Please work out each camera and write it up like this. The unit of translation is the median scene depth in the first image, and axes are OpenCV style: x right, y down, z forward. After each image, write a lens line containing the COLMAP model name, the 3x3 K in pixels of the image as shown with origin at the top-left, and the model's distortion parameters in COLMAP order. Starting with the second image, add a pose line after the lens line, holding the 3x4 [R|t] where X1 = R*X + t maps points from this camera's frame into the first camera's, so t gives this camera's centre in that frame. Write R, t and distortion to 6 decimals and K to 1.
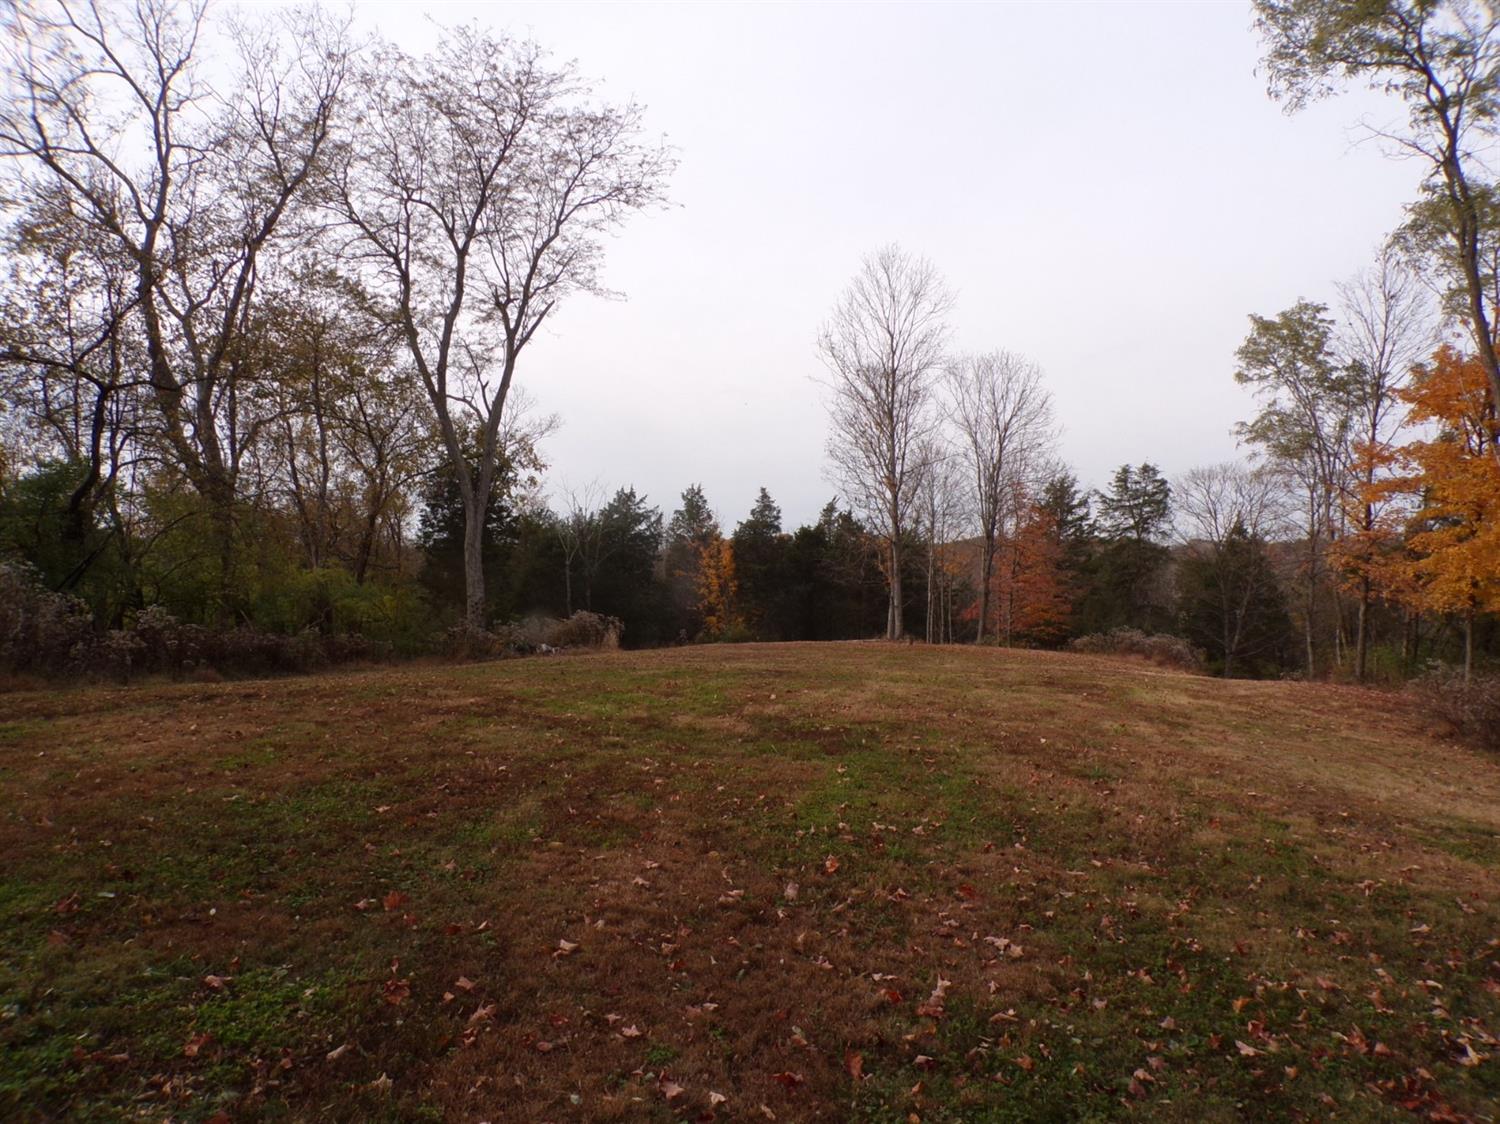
lens RADIAL K [[987.3, 0, 752.6], [0, 987.3, 578.2], [0, 0, 1]] dist [-0.030007, 0.024694]
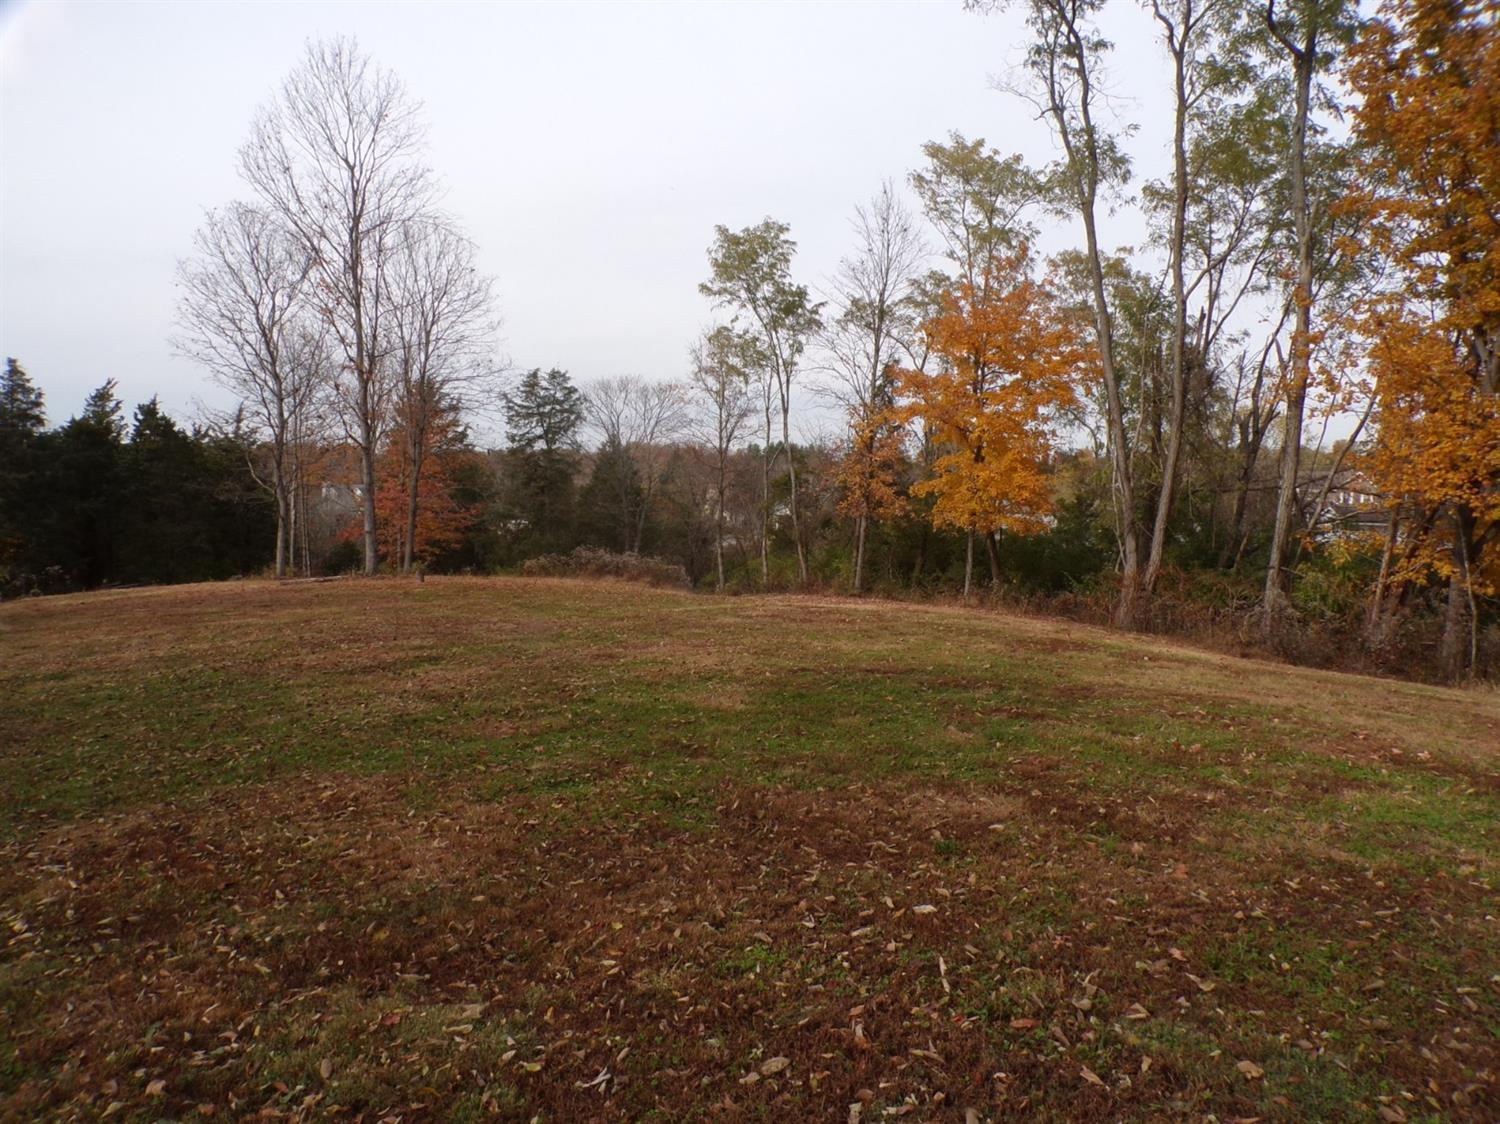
lens RADIAL K [[987.3, 0, 752.6], [0, 987.3, 578.2], [0, 0, 1]] dist [-0.030007, 0.024694]
pose [[0.715389, -0.063021, 0.695878, -0.208913], [-0.003572, 0.995581, 0.093836, -0.010676], [-0.698717, -0.069615, 0.712003, 0.292118]]
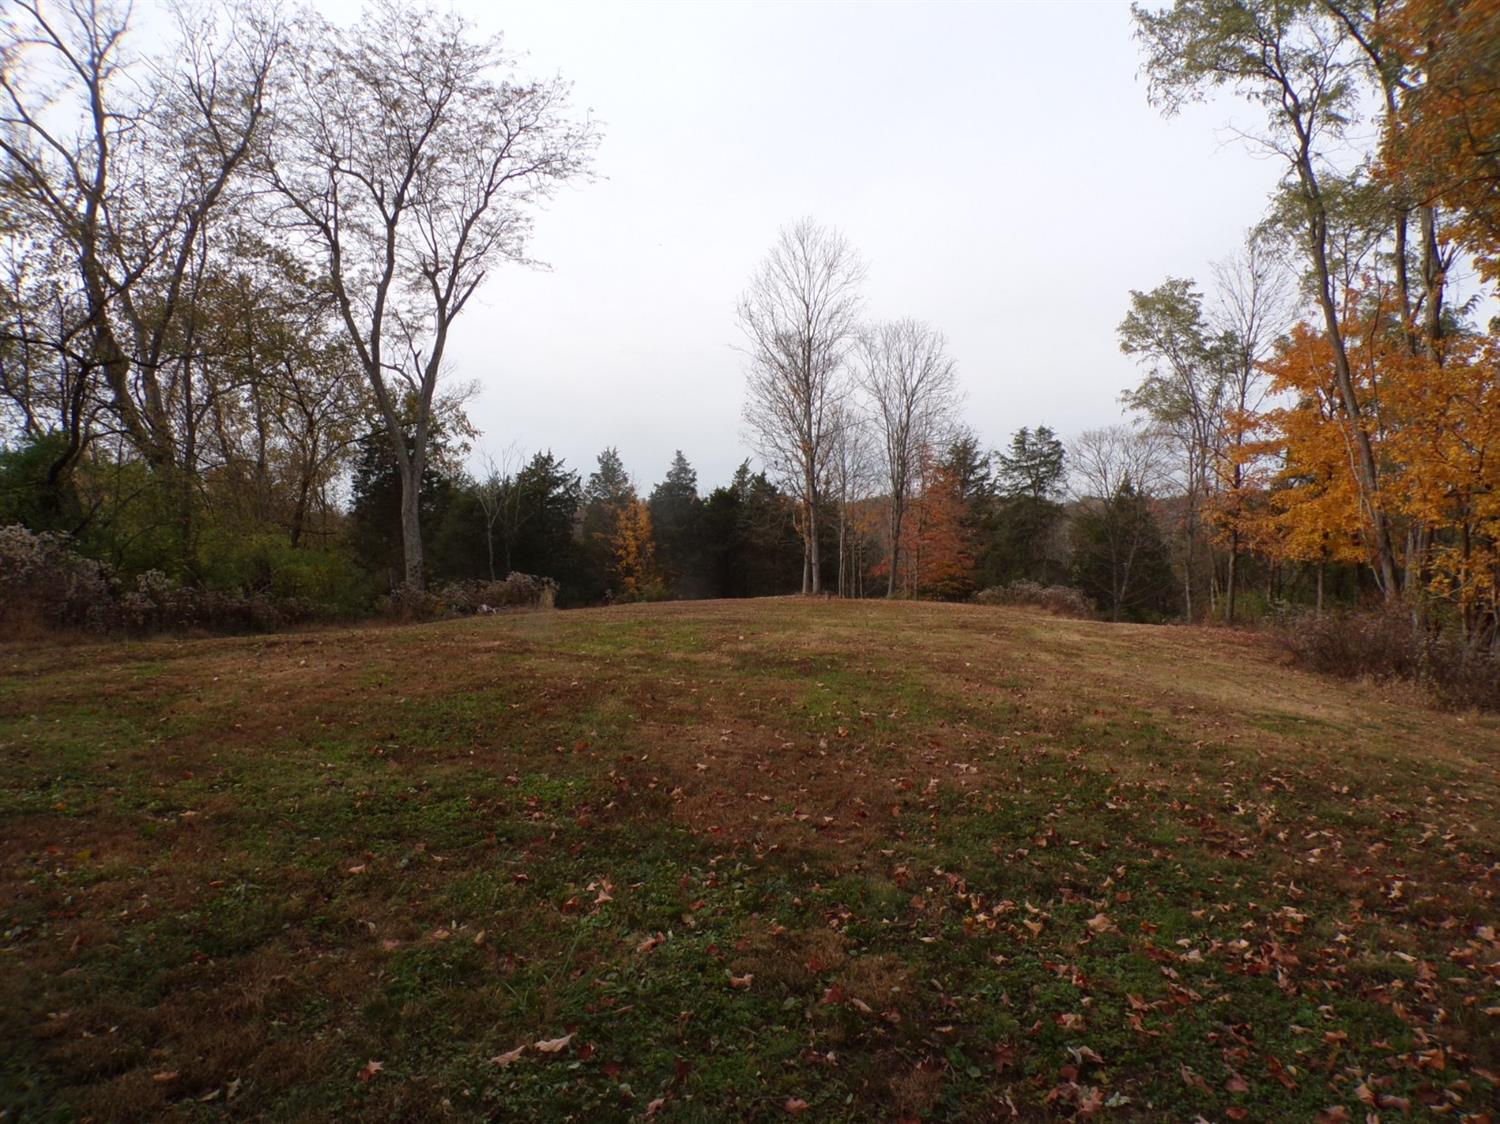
lens RADIAL K [[987.3, 0, 752.6], [0, 987.3, 578.2], [0, 0, 1]] dist [-0.030007, 0.024694]
pose [[0.995334, -0.017119, 0.094962, -0.025228], [0.013331, 0.999095, 0.040379, 0.000504], [-0.095567, -0.038925, 0.994662, -0.057731]]
